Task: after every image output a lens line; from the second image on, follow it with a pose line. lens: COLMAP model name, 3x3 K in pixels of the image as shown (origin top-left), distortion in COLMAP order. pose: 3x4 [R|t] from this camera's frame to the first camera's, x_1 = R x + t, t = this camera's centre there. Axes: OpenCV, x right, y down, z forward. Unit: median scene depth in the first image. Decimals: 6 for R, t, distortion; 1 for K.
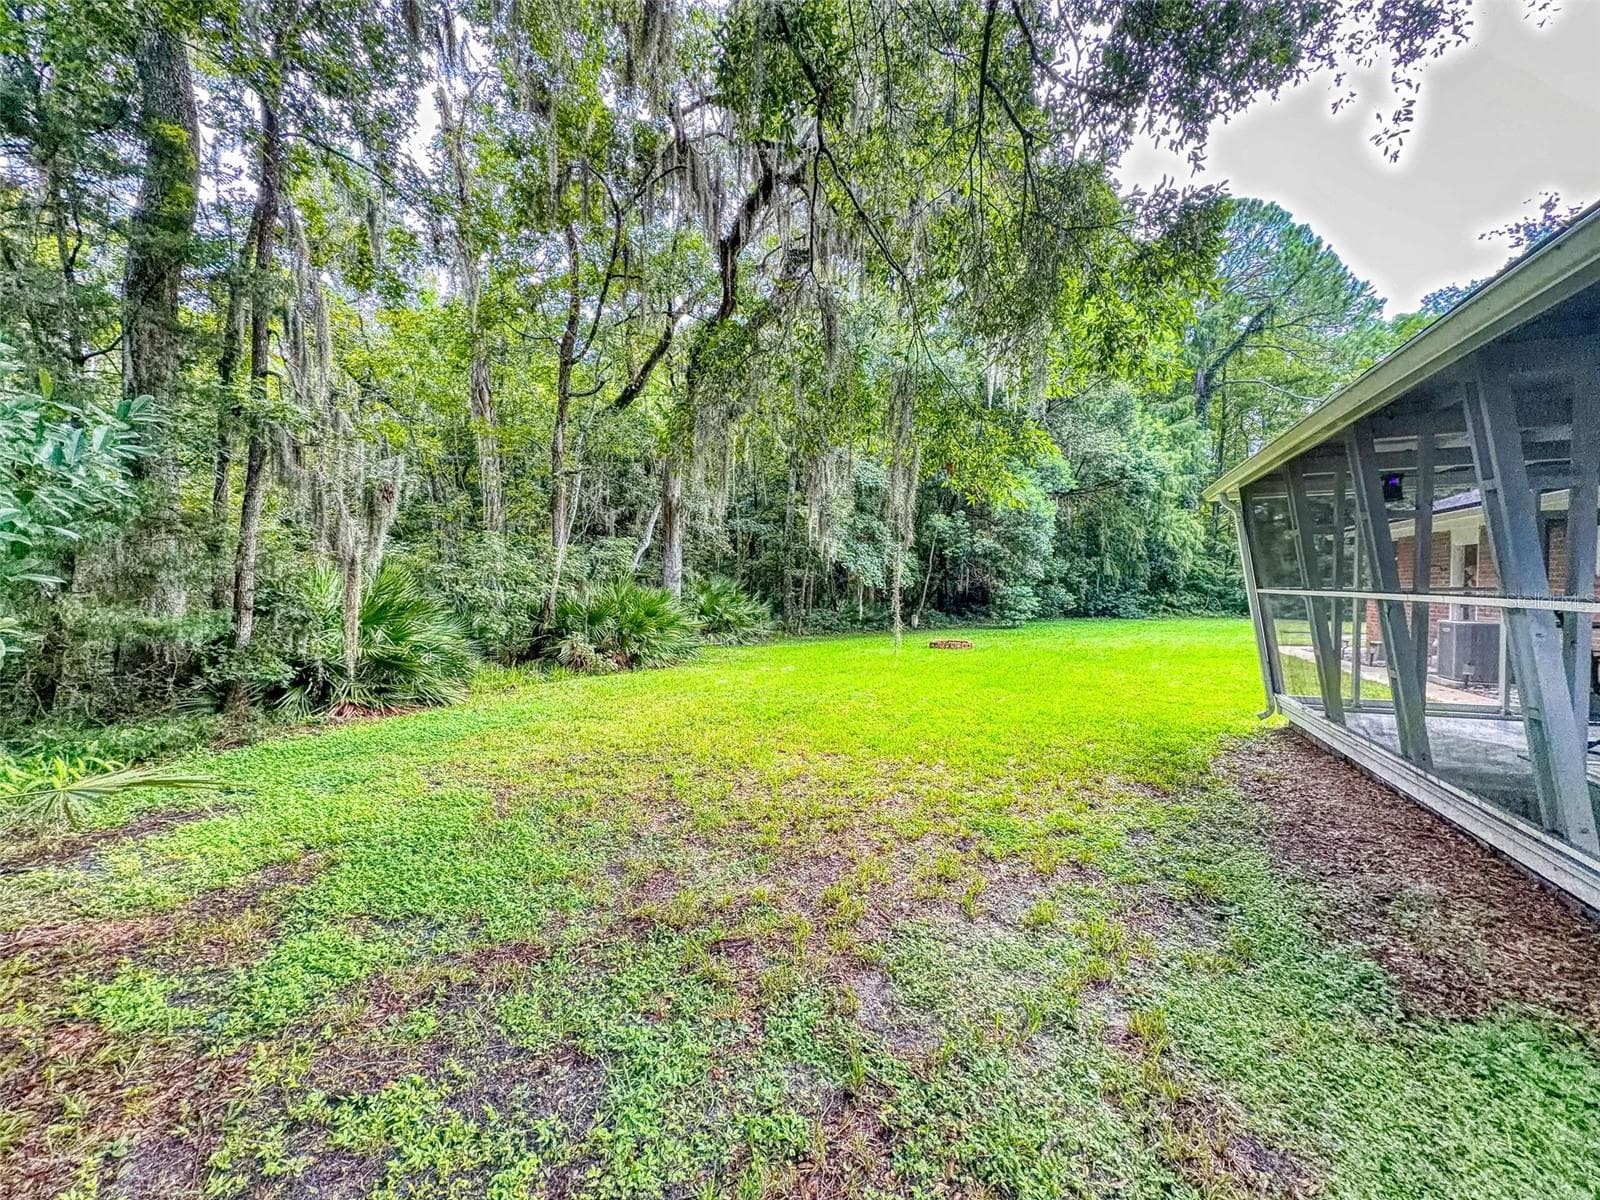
lens RADIAL K [[644.0, 0, 799.0], [0, 644.0, 597.2], [0, 0, 1]] dist [-0.000208, -0.000008]
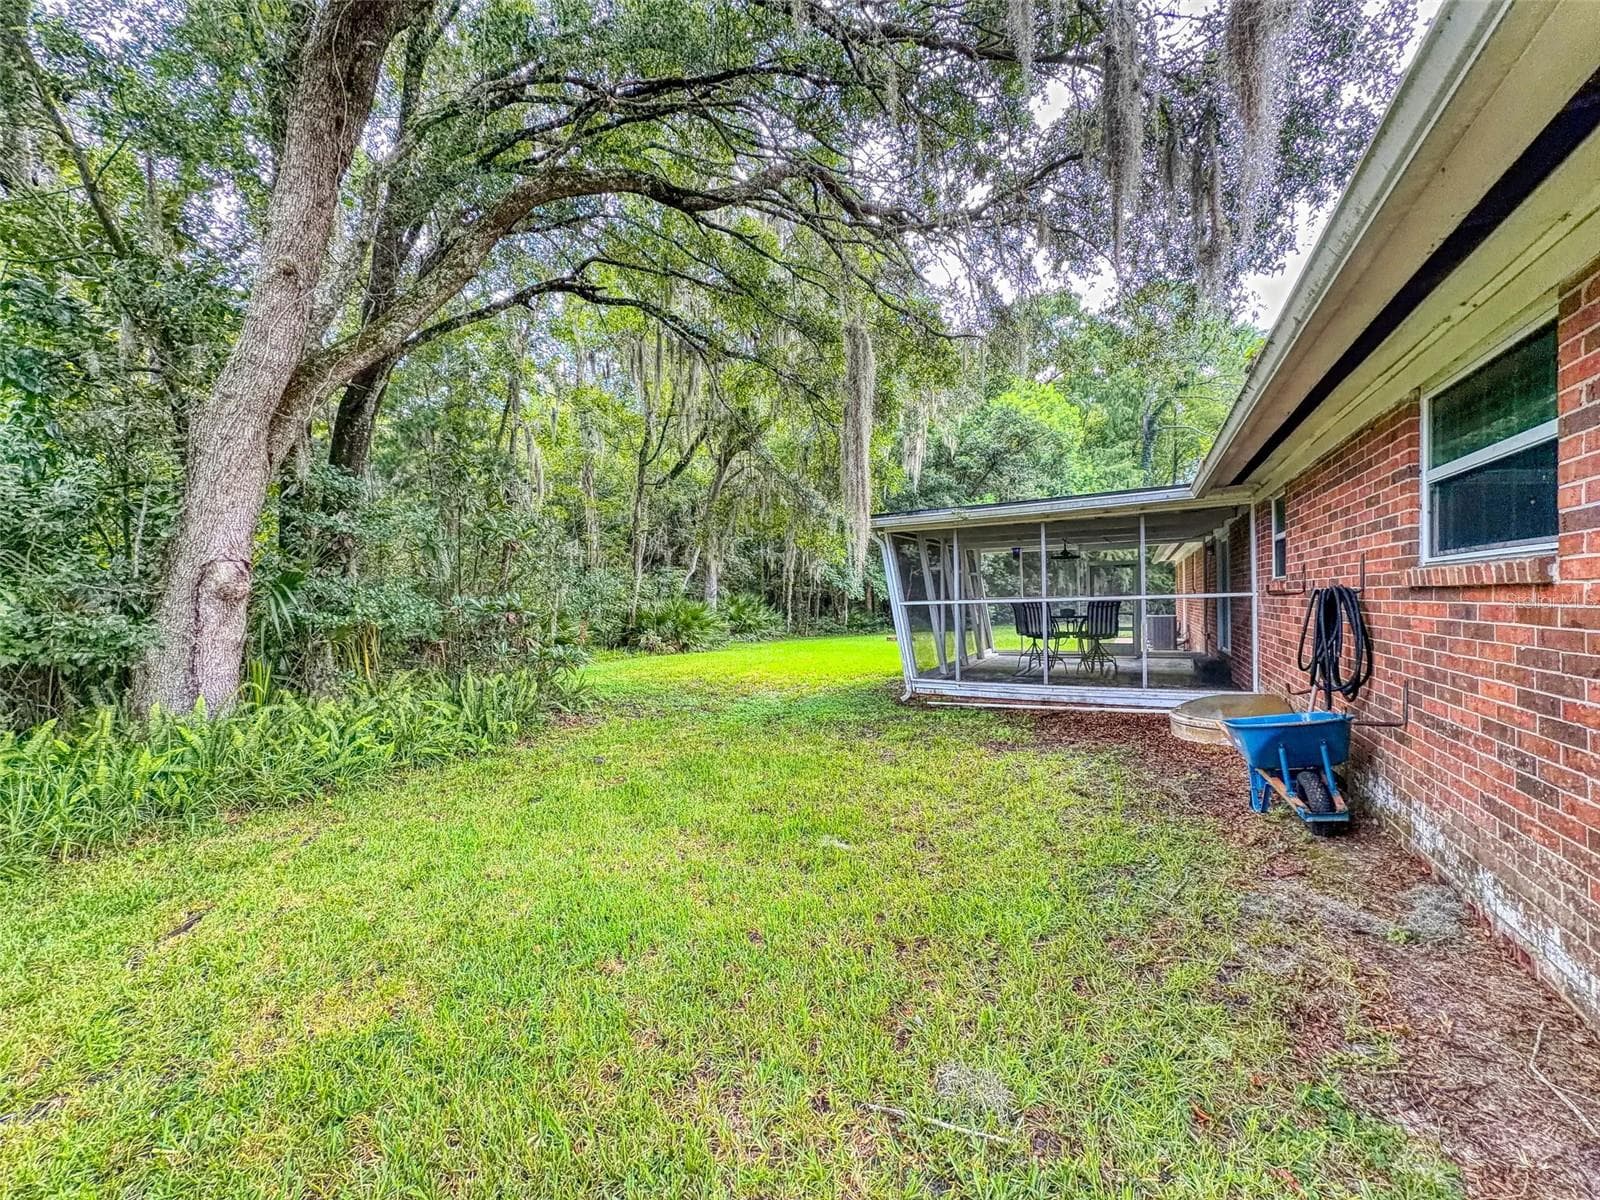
lens RADIAL K [[644.0, 0, 800.4], [0, 644.0, 599.3], [0, 0, 1]] dist [-0.000208, -0.000008]
pose [[0.997533, -0.010156, -0.069454, 0.101730], [0.008908, 0.999794, -0.018249, 0.008411], [0.069625, 0.017586, 0.997418, -0.411561]]
